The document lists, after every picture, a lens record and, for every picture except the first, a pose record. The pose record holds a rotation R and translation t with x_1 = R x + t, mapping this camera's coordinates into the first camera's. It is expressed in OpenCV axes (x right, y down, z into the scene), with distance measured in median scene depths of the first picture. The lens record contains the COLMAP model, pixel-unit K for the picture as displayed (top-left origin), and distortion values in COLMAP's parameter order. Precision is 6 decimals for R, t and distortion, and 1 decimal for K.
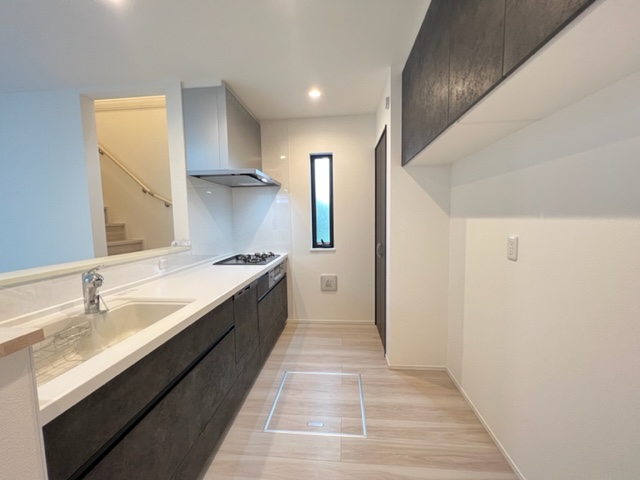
lens RADIAL K [[257.6, 0, 320.1], [0, 257.6, 240.5], [0, 0, 1]] dist [-0.002596, -0.000327]
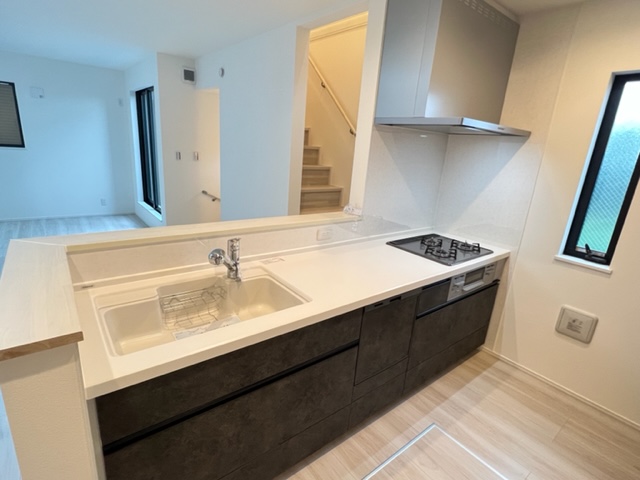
lens RADIAL K [[335.0, 0, 319.6], [0, 335.0, 240.6], [0, 0, 1]] dist [-0.005000, 0.000716]
pose [[0.685285, 0.271178, -0.675904, 0.132736], [-0.146270, 0.960428, 0.237032, -0.135140], [0.713435, -0.063570, 0.697832, 0.181575]]
